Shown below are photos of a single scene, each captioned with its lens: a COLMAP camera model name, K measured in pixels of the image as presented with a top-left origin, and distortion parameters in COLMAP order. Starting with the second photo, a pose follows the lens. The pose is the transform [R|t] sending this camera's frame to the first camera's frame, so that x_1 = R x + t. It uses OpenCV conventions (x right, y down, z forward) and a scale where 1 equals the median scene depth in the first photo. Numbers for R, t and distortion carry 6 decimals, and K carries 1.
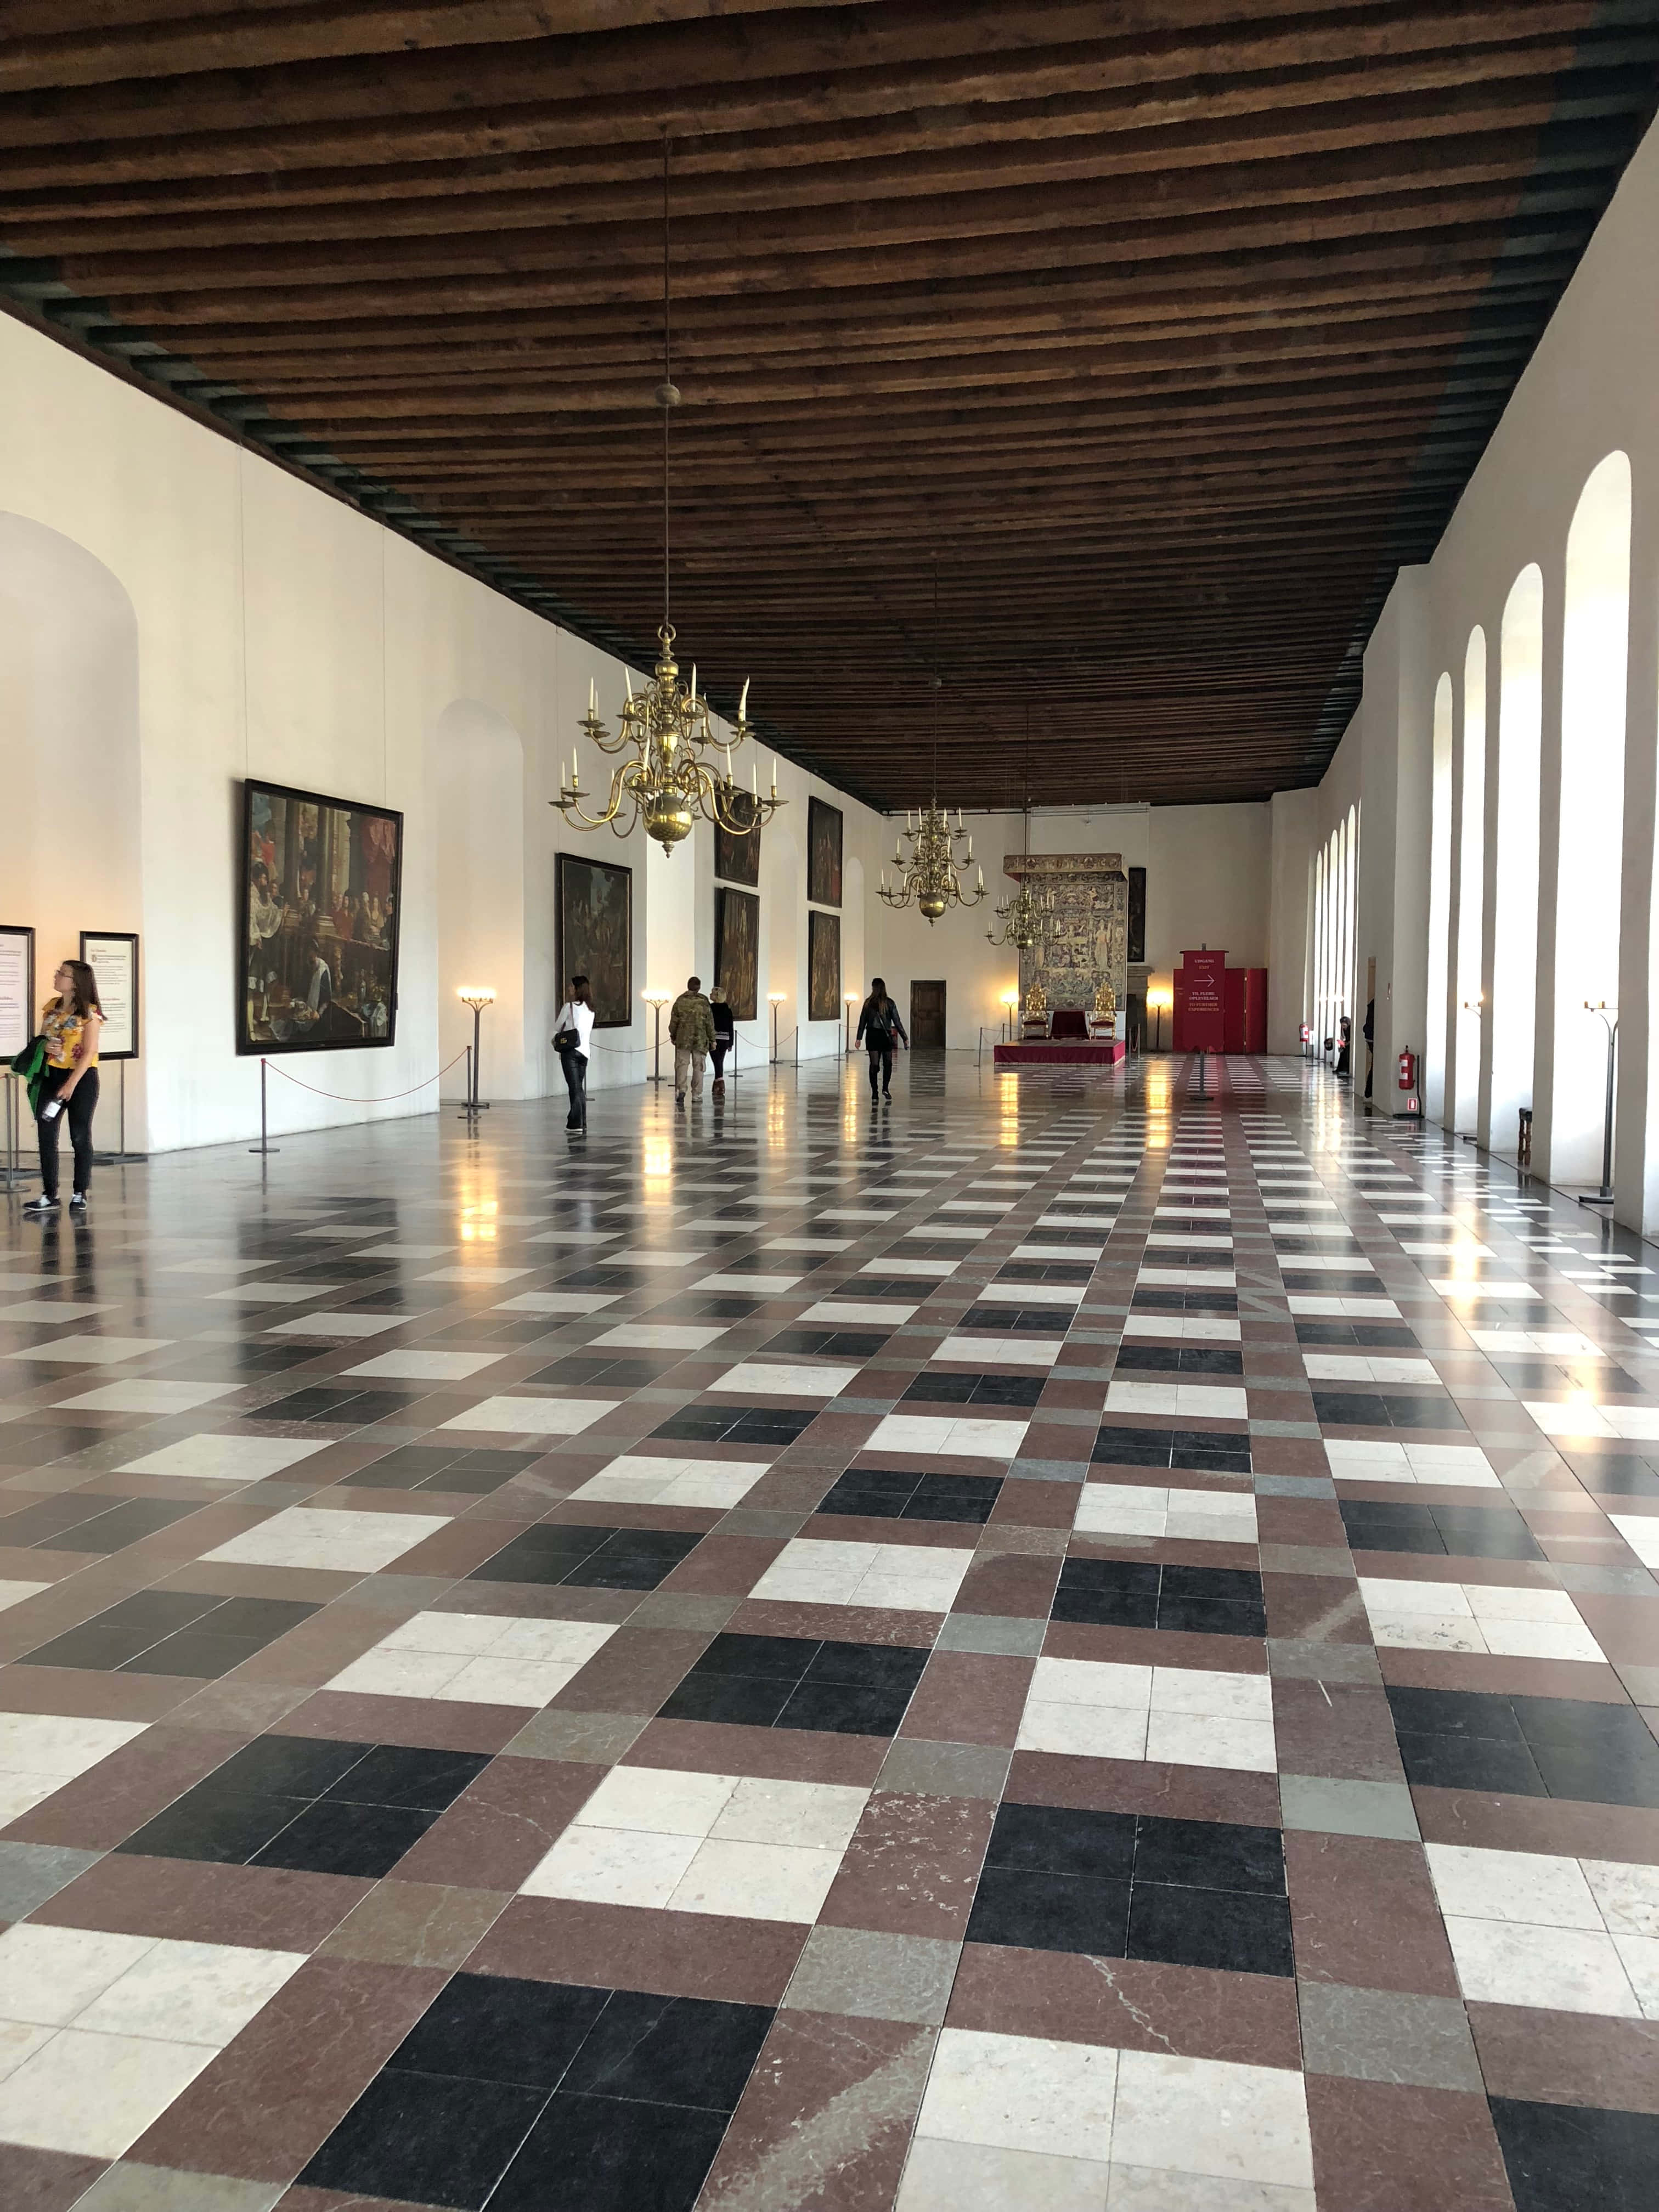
lens RADIAL K [[1703.1, 0, 829.5], [0, 1703.1, 1106.0], [0, 0, 1]] dist [0.067451, -0.084066]
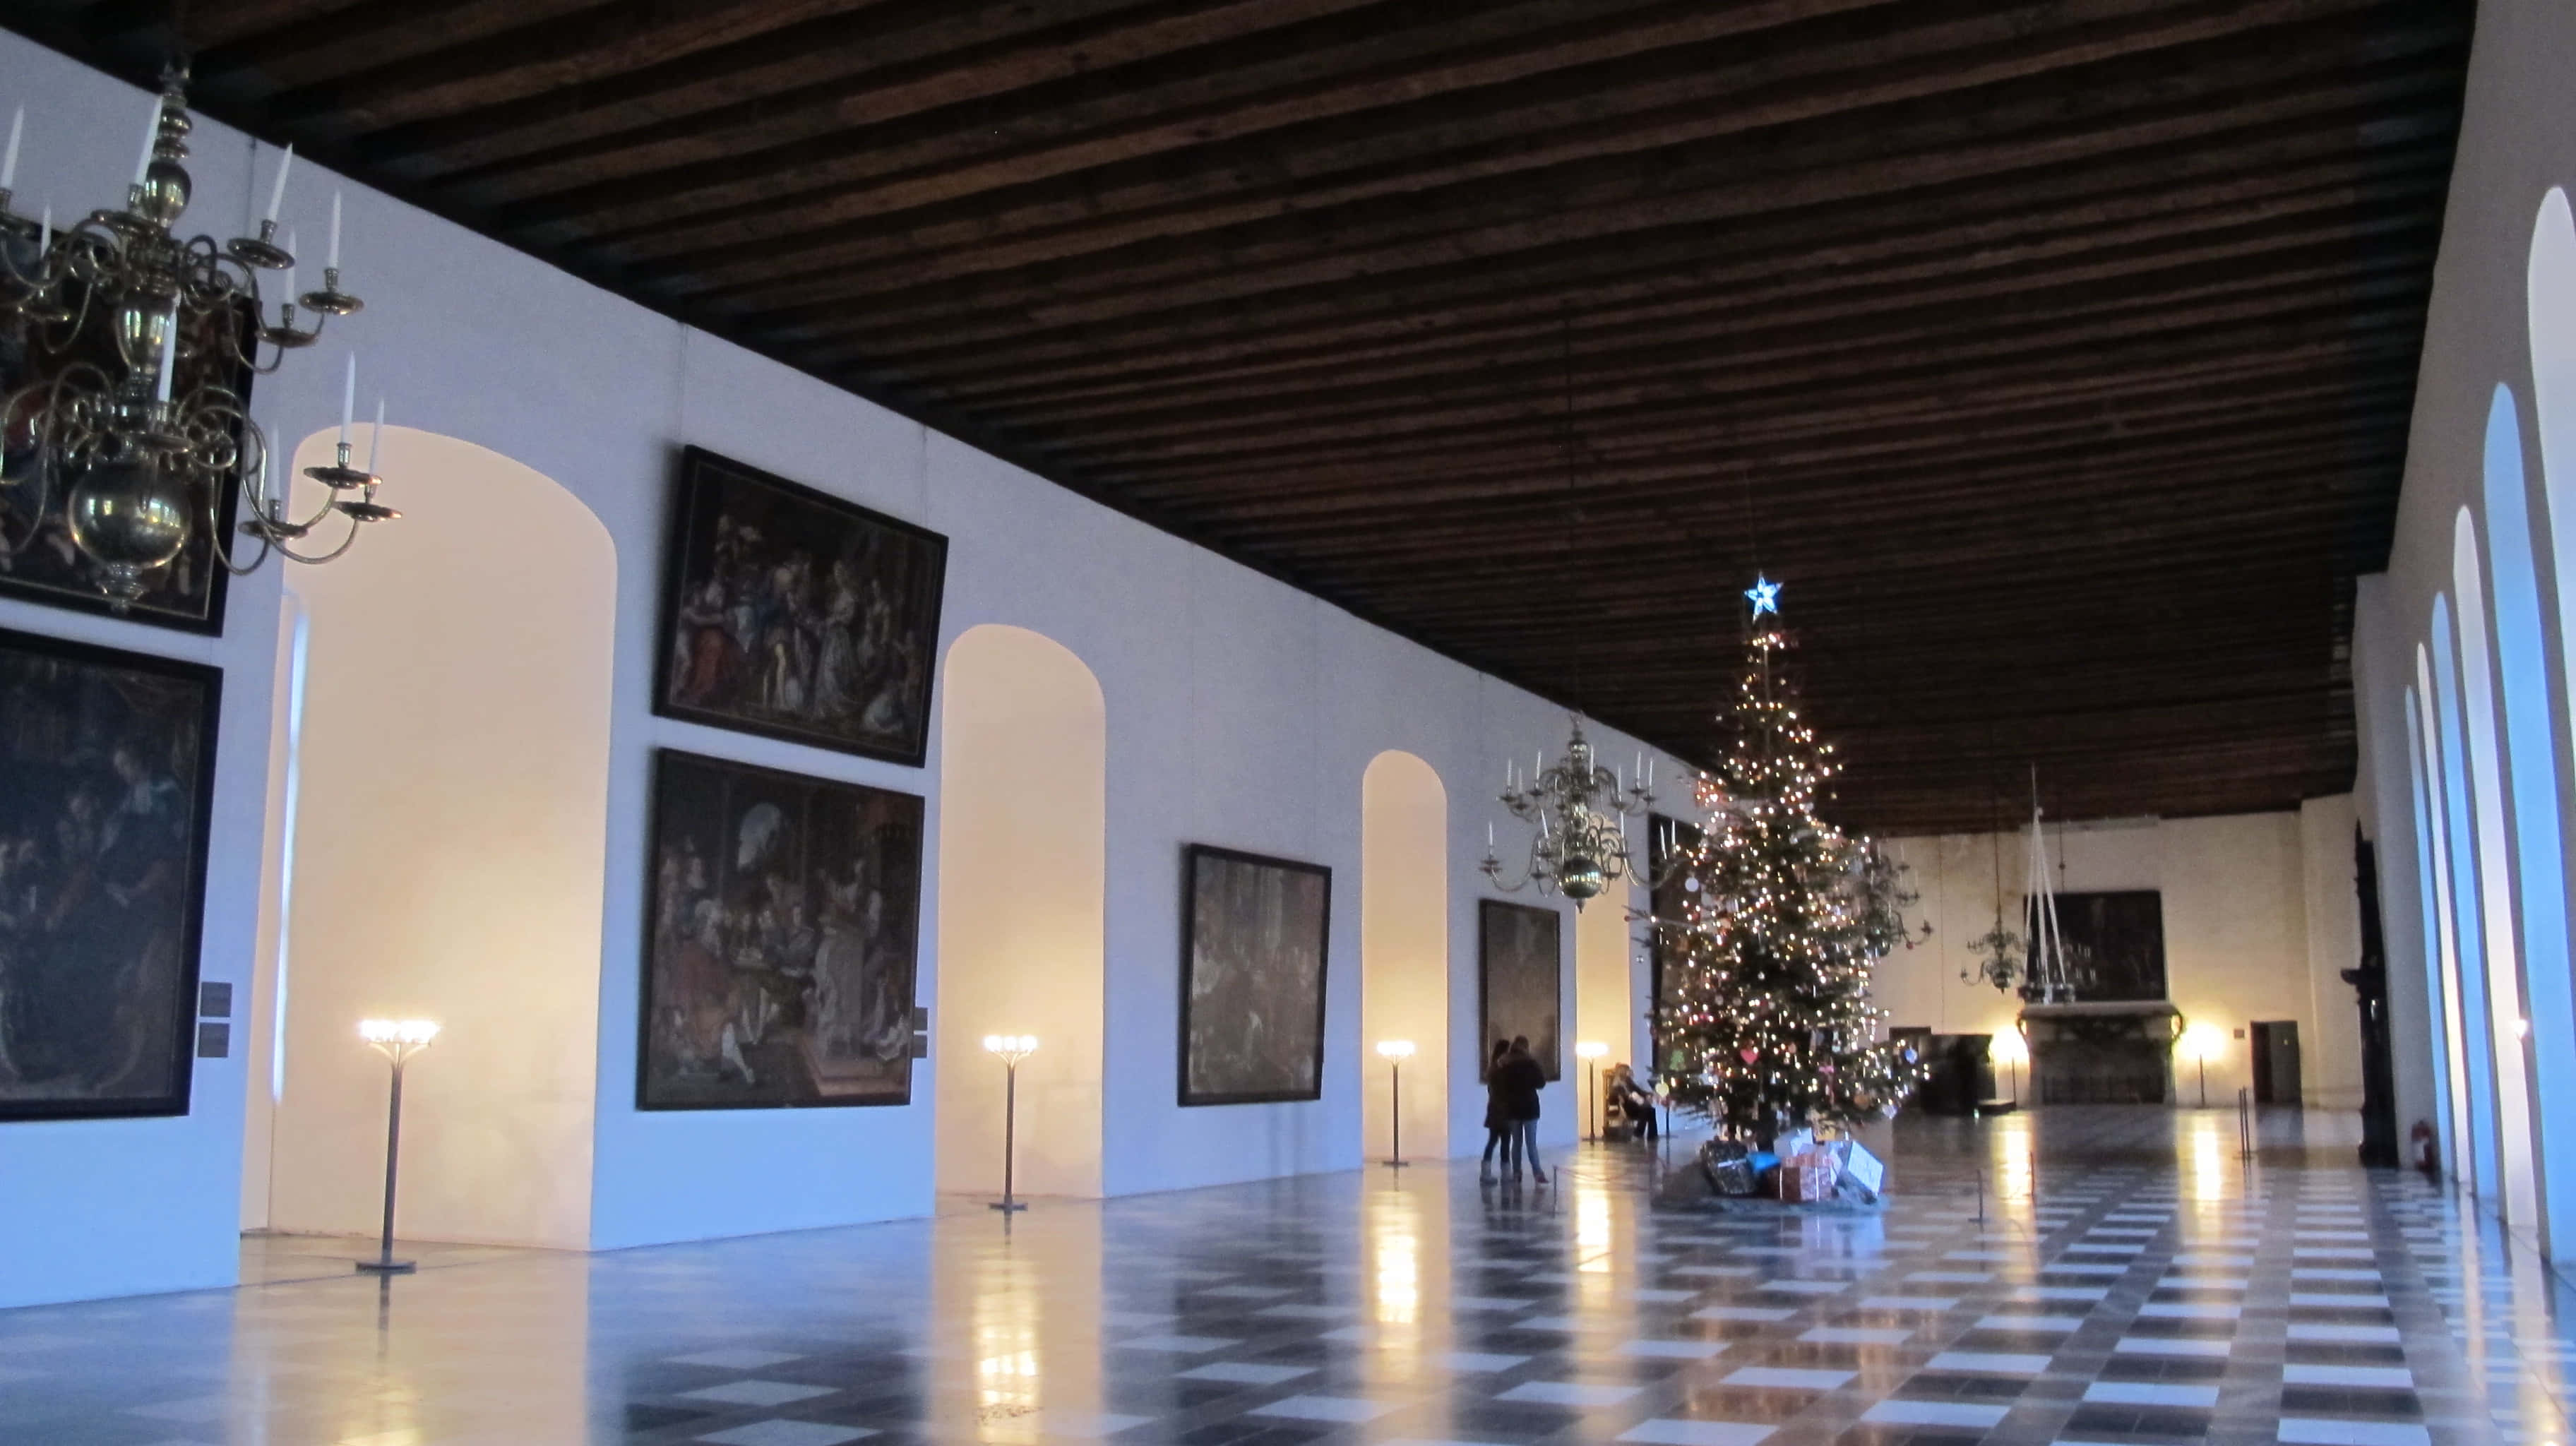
lens RADIAL K [[2220.1, 0, 1288.0], [0, 2220.1, 723.0], [0, 0, 1]] dist [-0.100264, 0.003195]
pose [[0.970091, -0.046029, -0.238336, 0.051417], [-0.006404, 0.976662, -0.214687, 0.032774], [0.242655, 0.209792, 0.947157, -0.323212]]
